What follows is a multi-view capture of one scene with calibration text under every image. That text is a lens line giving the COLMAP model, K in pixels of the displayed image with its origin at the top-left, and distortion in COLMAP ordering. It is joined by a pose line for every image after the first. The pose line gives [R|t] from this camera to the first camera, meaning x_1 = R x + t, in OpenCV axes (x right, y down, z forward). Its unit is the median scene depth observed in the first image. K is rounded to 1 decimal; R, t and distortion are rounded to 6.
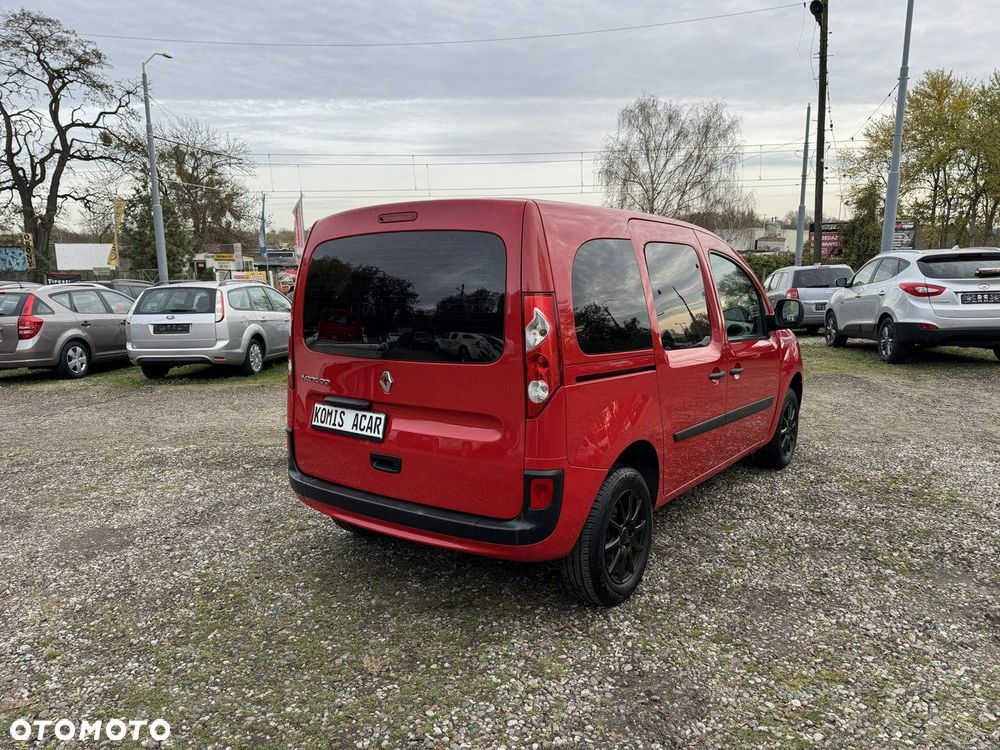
lens RADIAL K [[701.9, 0, 499.7], [0, 701.9, 380.5], [0, 0, 1]] dist [0.039873, -0.047526]
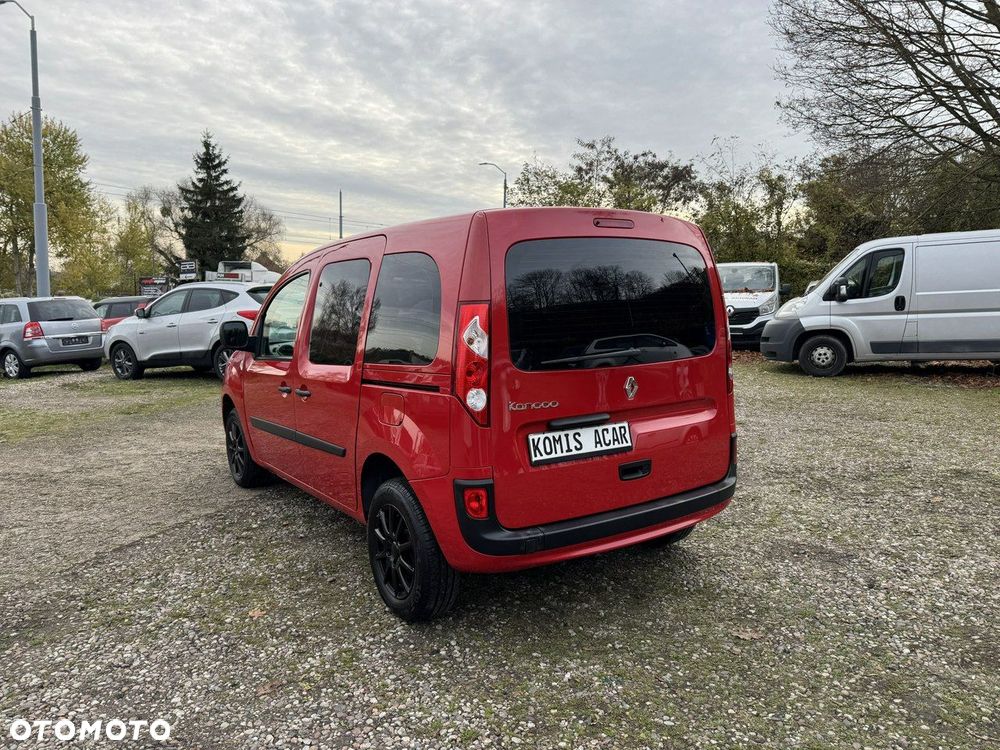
lens RADIAL K [[701.9, 0, 495.9], [0, 701.9, 377.8], [0, 0, 1]] dist [0.039873, -0.047526]
pose [[0.334085, -0.094114, 0.937833, -1.062211], [0.147853, 0.987917, 0.046471, -0.079094], [-0.930874, 0.123136, 0.343963, 0.769533]]
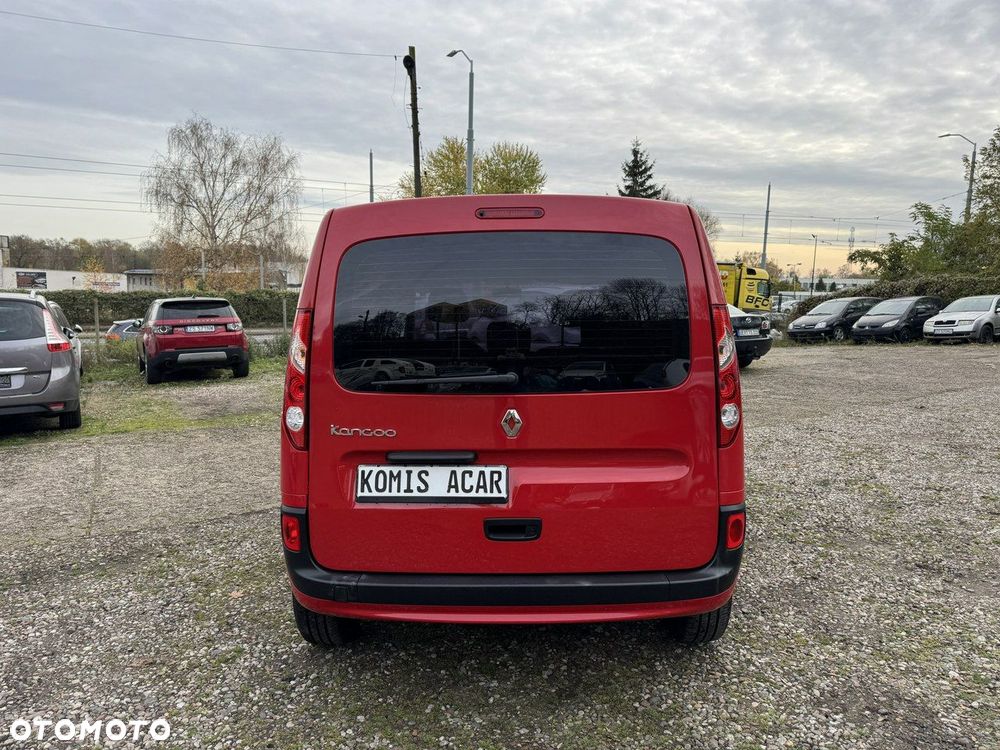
lens RADIAL K [[701.9, 0, 499.7], [0, 701.9, 378.6], [0, 0, 1]] dist [0.039873, -0.047526]
pose [[0.812125, -0.052027, 0.581160, -0.569204], [0.079950, 0.996545, -0.022510, -0.028289], [-0.577980, 0.064744, 0.813478, 0.347898]]
